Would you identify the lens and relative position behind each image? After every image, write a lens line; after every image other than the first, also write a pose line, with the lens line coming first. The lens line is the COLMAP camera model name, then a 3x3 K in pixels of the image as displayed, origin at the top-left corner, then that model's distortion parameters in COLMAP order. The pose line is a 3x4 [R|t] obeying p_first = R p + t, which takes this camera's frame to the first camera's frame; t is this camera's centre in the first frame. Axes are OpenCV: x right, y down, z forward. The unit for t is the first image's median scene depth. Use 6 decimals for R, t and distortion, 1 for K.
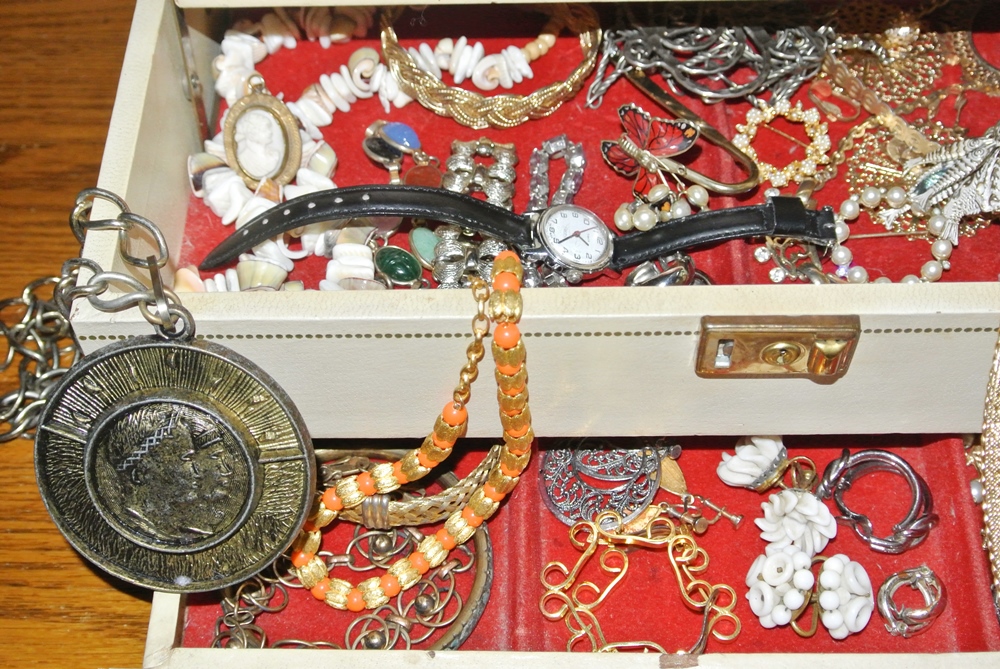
lens RADIAL K [[1422.6, 0, 499.8], [0, 1422.6, 329.5], [0, 0, 1]] dist [-0.035786, 0.000000]
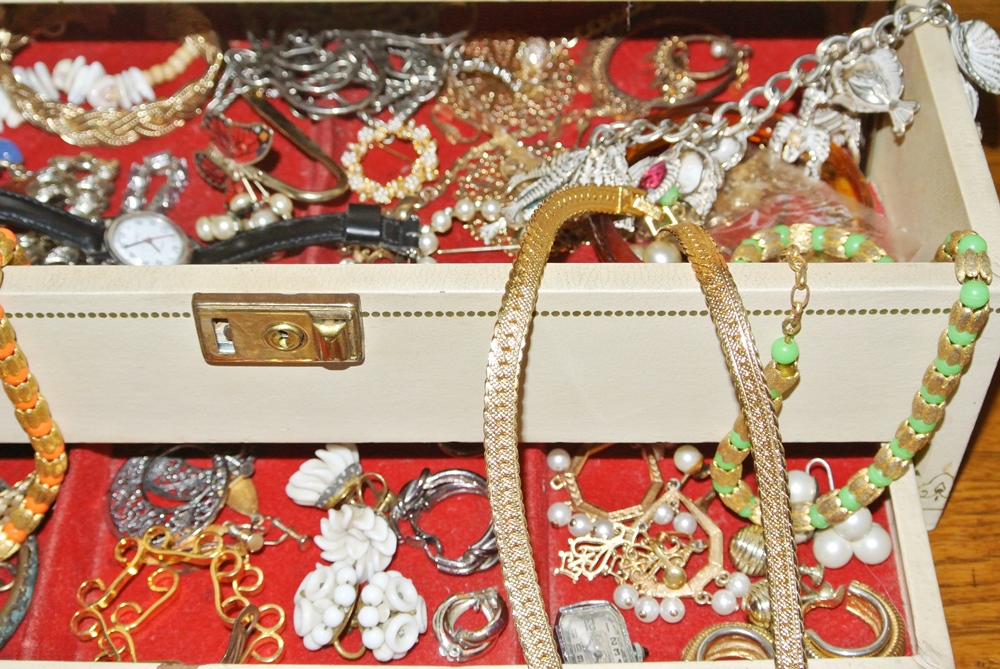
lens RADIAL K [[1422.6, 0, 493.7], [0, 1422.6, 334.0], [0, 0, 1]] dist [-0.035786, 0.000000]
pose [[0.999798, 0.011020, 0.016796, 0.271855], [-0.009095, 0.993818, -0.110652, 0.099833], [-0.017912, 0.110477, 0.993717, 0.048493]]
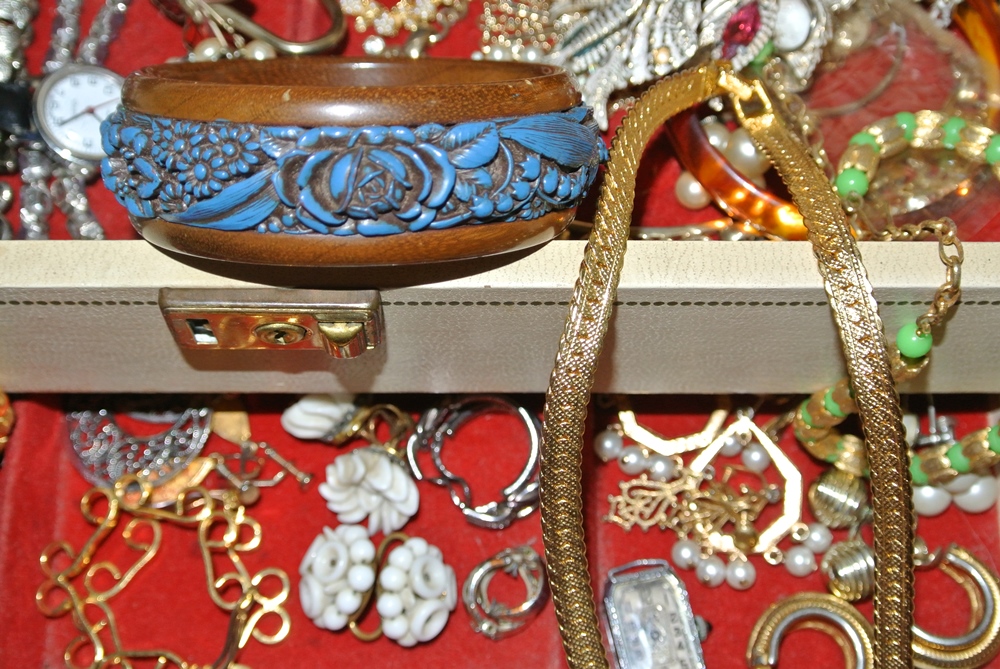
lens RADIAL K [[1422.6, 0, 492.5], [0, 1422.6, 334.8], [0, 0, 1]] dist [-0.035786, 0.000000]
pose [[0.998889, 0.006613, 0.046660, 0.230470], [-0.017332, 0.972263, 0.233248, -0.129513], [-0.043824, -0.233798, 0.971297, 0.241860]]
